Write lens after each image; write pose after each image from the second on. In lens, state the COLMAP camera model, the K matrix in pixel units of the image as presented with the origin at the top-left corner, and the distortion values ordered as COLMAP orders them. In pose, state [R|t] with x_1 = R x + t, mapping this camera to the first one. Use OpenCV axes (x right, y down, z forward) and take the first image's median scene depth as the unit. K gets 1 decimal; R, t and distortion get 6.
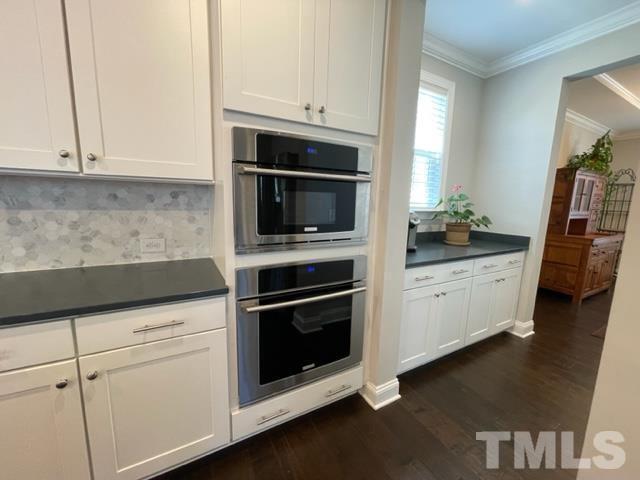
lens RADIAL K [[259.5, 0, 319.9], [0, 259.5, 240.2], [0, 0, 1]] dist [-0.002032, 0.000579]
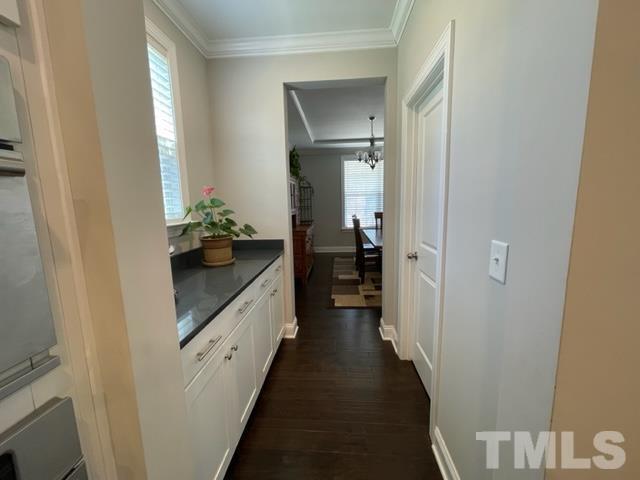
lens RADIAL K [[259.5, 0, 322.0], [0, 259.5, 237.7], [0, 0, 1]] dist [-0.002032, 0.000579]
pose [[0.543353, -0.153053, 0.825435, 0.121758], [0.165946, 0.983421, 0.073111, -0.115280], [-0.822940, 0.097252, 0.559743, 0.547724]]
